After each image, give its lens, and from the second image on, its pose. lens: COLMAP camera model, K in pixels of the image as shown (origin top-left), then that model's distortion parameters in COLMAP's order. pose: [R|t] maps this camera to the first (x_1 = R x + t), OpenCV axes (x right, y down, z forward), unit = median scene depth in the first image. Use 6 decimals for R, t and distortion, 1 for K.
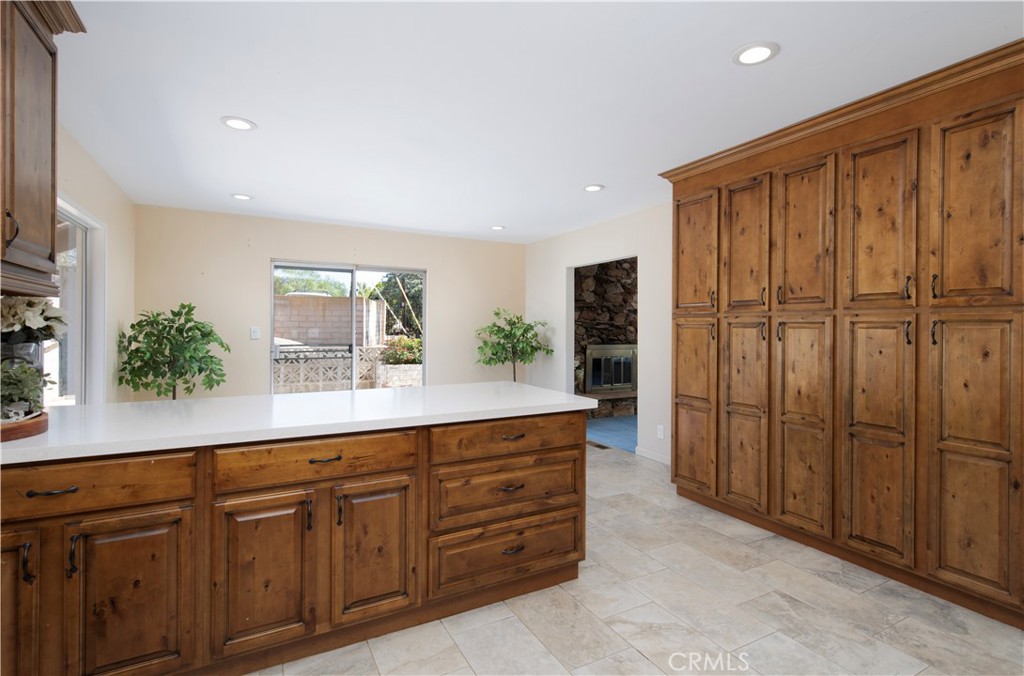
lens RADIAL K [[506.9, 0, 521.3], [0, 506.9, 324.3], [0, 0, 1]] dist [-0.012360, 0.000369]
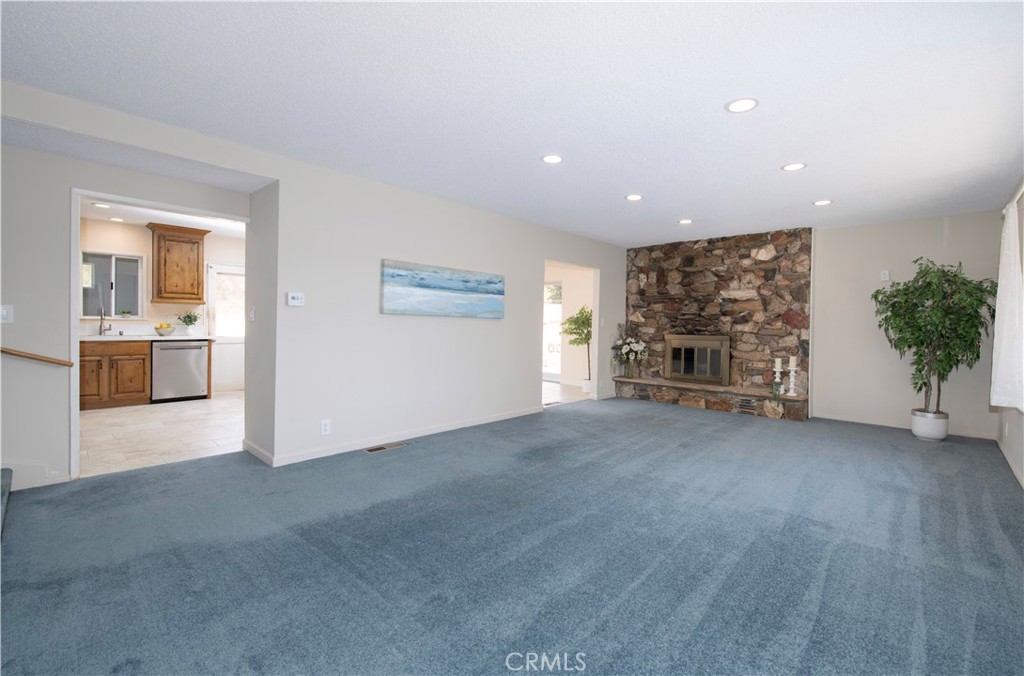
lens RADIAL K [[436.6, 0, 520.7], [0, 436.6, 330.3], [0, 0, 1]] dist [0.003214, 0.000195]
pose [[0.307913, 0.019170, -0.951221, 1.901668], [-0.011858, 0.999797, 0.016310, 0.044325], [0.951341, 0.006258, 0.308078, 0.884004]]
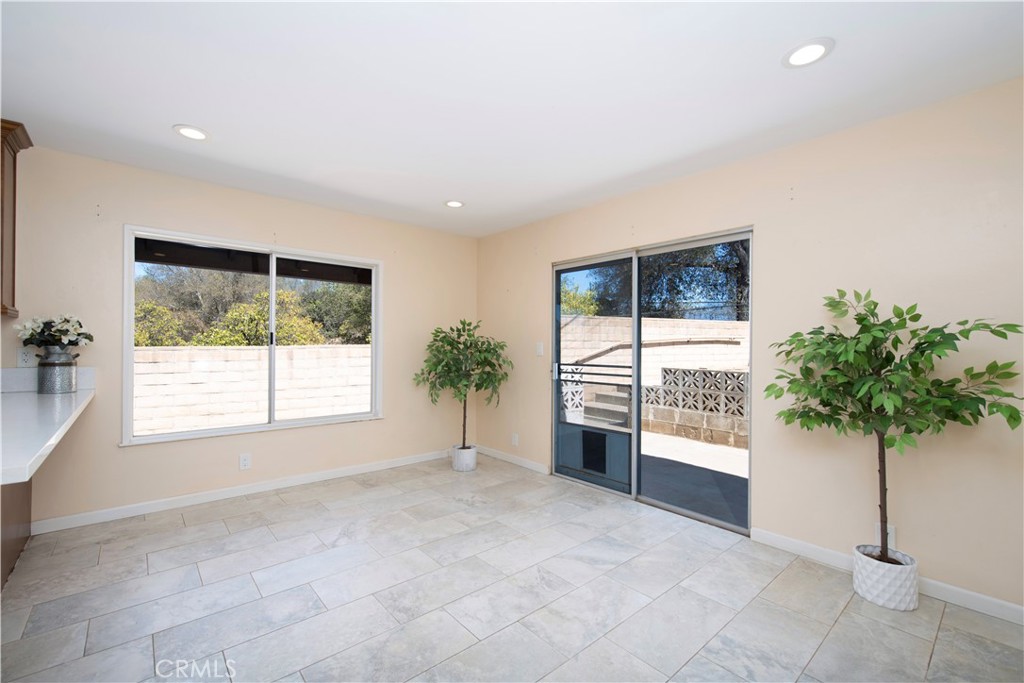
lens RADIAL K [[426.3, 0, 509.7], [0, 426.3, 343.2], [0, 0, 1]] dist [-0.007451, -0.000143]
pose [[0.215231, 0.000110, -0.976563, 0.389797], [-0.008788, 0.999960, -0.001824, 0.020482], [0.976524, 0.008975, 0.215223, 1.211519]]
